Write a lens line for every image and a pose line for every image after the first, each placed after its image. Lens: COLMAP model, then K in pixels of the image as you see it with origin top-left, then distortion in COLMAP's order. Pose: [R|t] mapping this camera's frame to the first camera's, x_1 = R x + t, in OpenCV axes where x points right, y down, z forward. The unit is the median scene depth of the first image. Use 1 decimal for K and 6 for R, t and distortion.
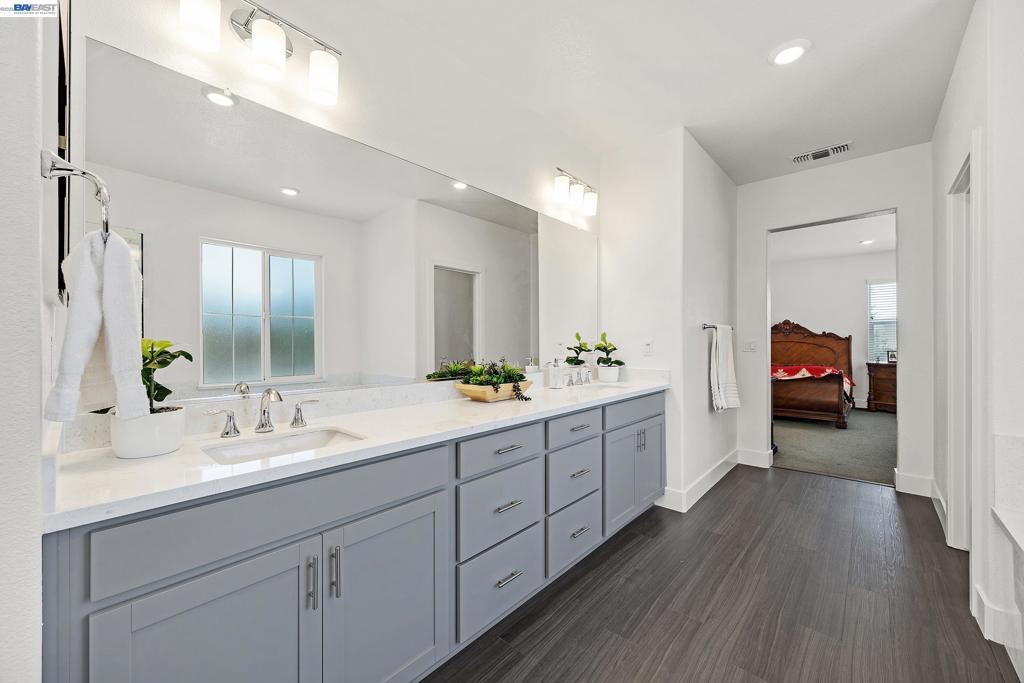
lens RADIAL K [[391.8, 0, 516.9], [0, 391.8, 340.2], [0, 0, 1]] dist [0.001603, 0.000227]
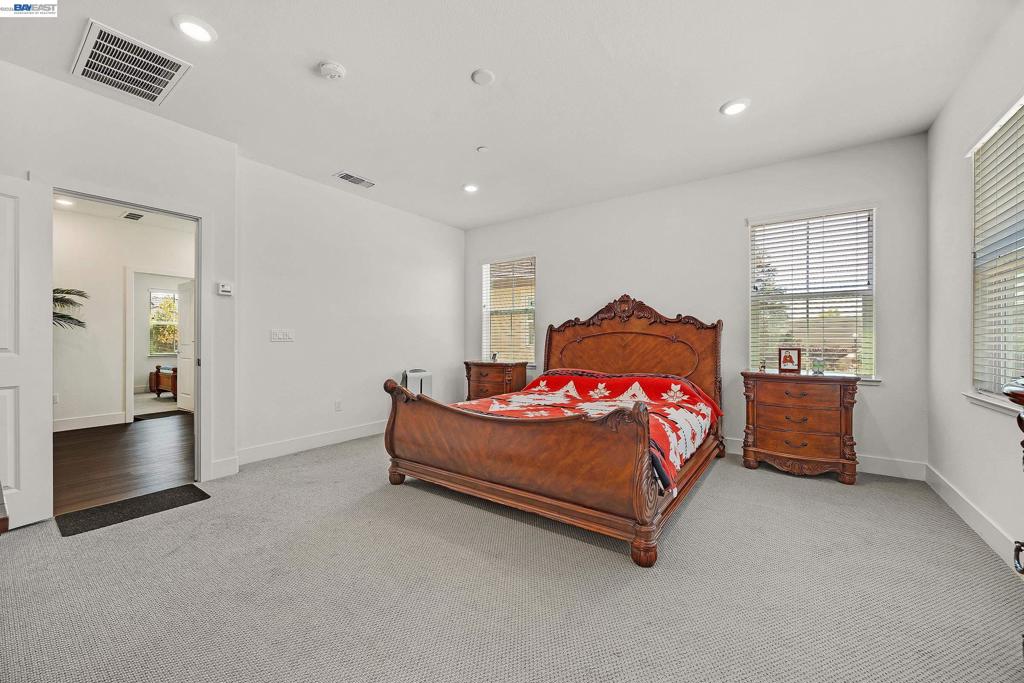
lens RADIAL K [[391.8, 0, 512.9], [0, 391.8, 340.8], [0, 0, 1]] dist [0.001603, 0.000227]
pose [[0.994202, -0.007818, 0.107245, 0.503634], [0.006368, 0.999884, 0.013858, 0.006867], [-0.107340, -0.013095, 0.994136, 0.488106]]
